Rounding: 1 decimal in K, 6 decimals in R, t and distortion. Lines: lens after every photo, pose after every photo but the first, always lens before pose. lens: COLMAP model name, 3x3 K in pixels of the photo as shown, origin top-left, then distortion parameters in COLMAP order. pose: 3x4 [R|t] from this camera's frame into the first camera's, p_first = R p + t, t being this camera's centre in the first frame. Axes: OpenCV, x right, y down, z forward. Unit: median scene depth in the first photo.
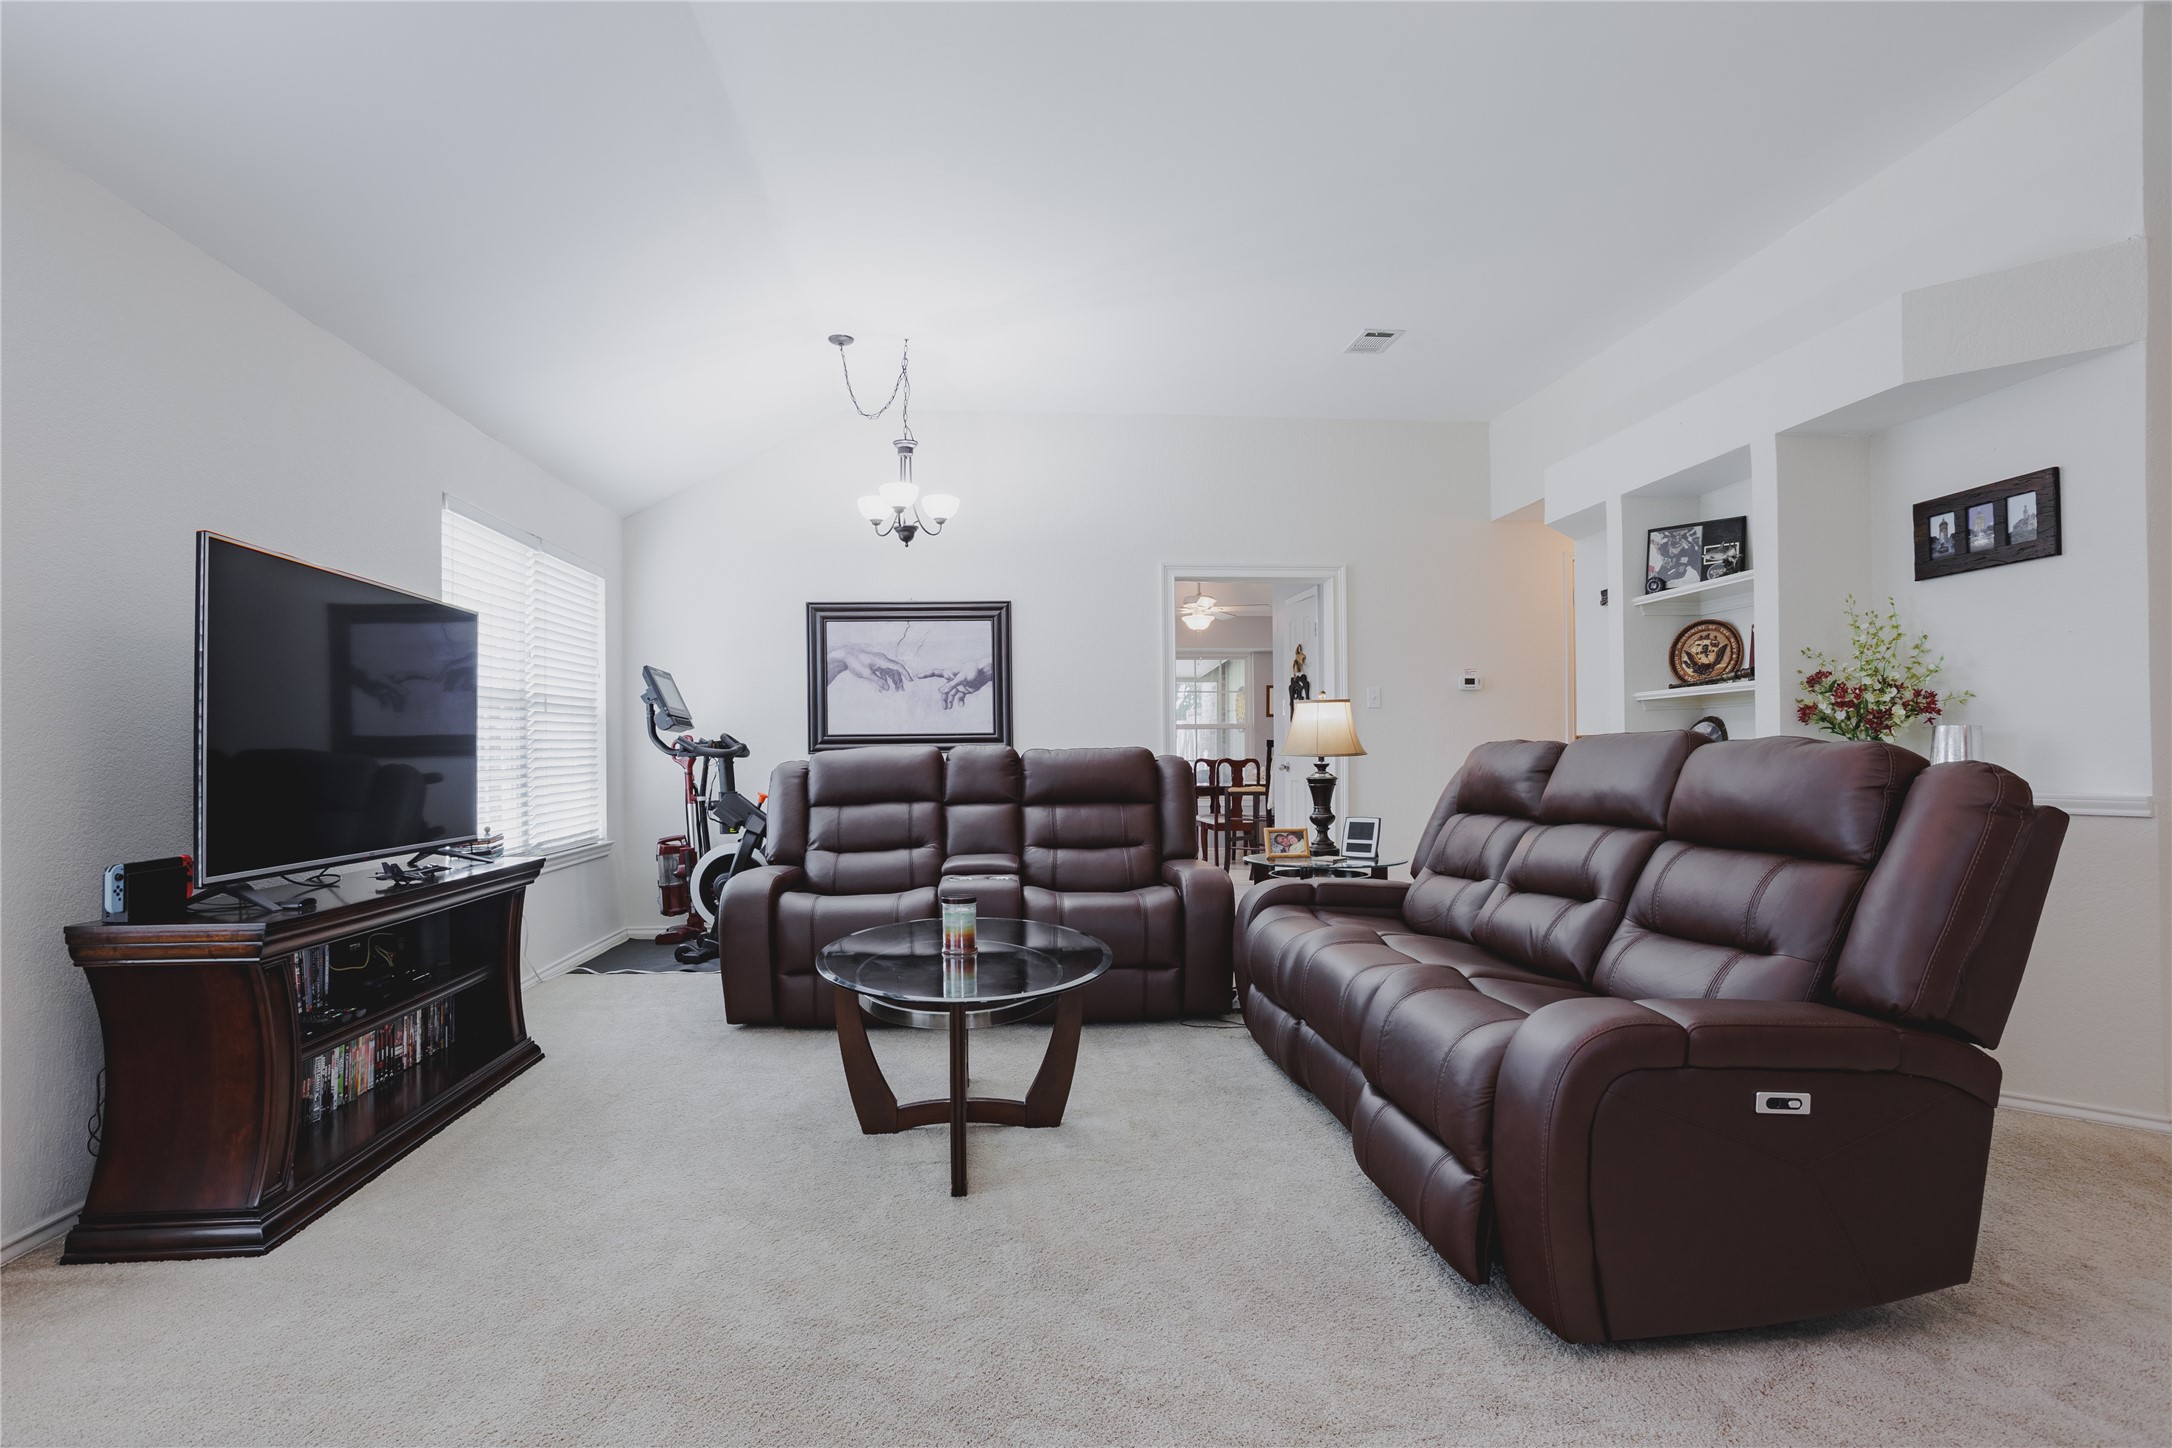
lens RADIAL K [[1104.9, 0, 1021.1], [0, 1104.9, 766.6], [0, 0, 1]] dist [-0.044831, 0.039142]
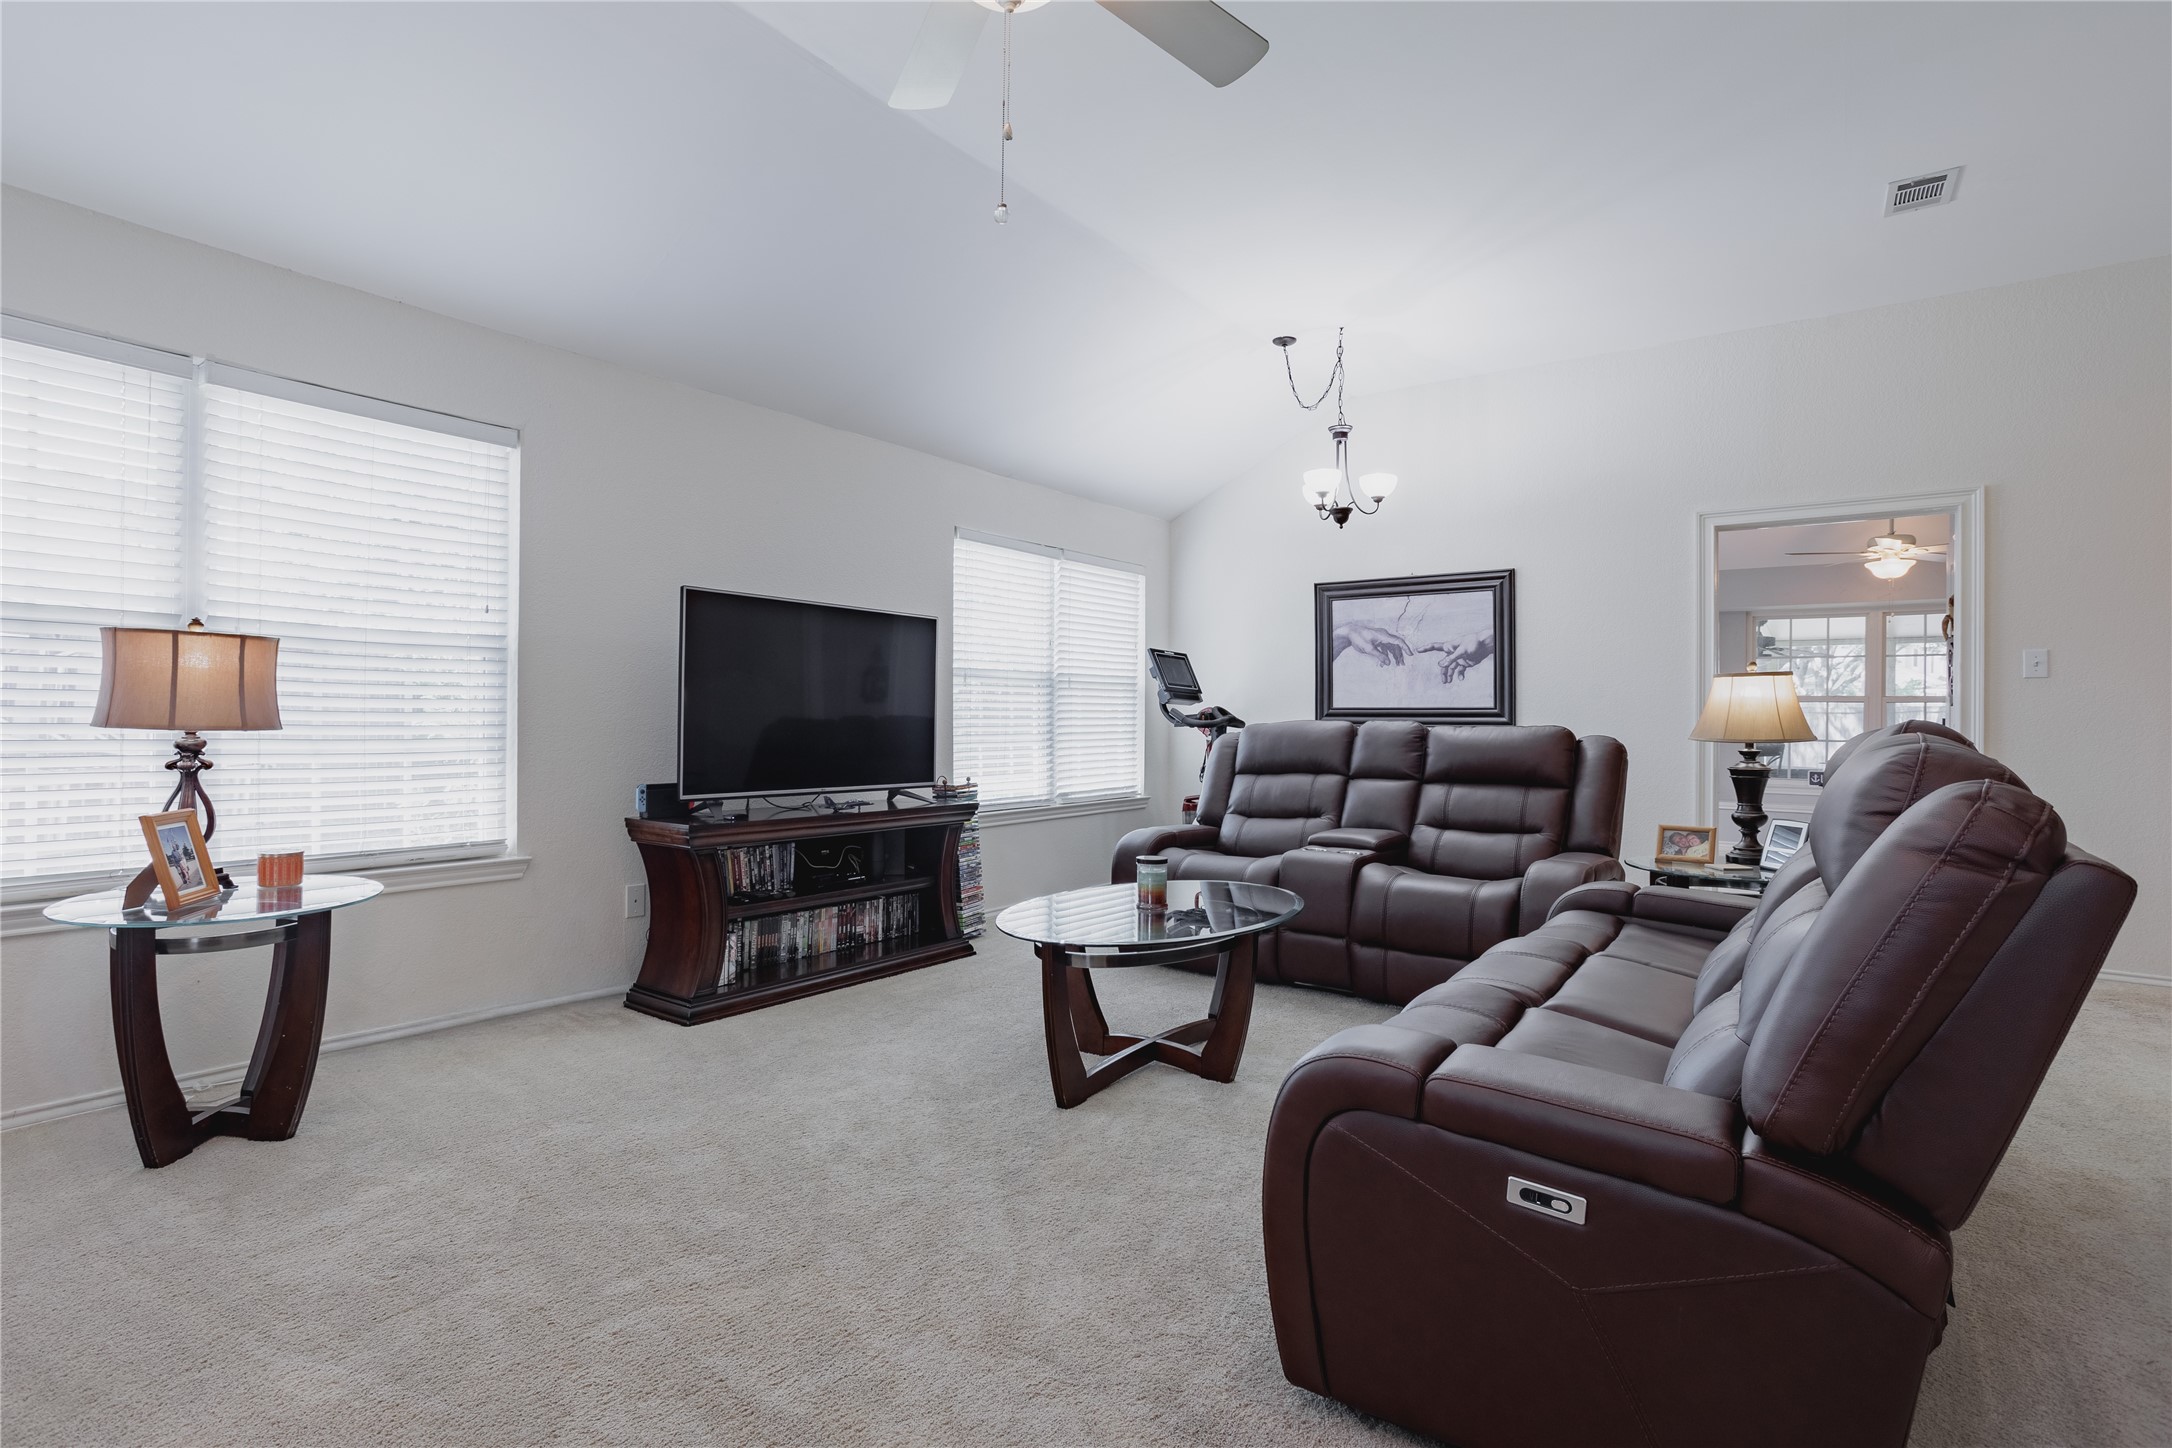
lens RADIAL K [[1069.5, 0, 1058.4], [0, 1069.5, 736.9], [0, 0, 1]] dist [-0.045923, 0.027932]
pose [[0.761898, 0.025892, -0.647179, 0.357732], [-0.022970, 0.999652, 0.012951, -0.010703], [0.647290, 0.004998, 0.762228, 0.068892]]
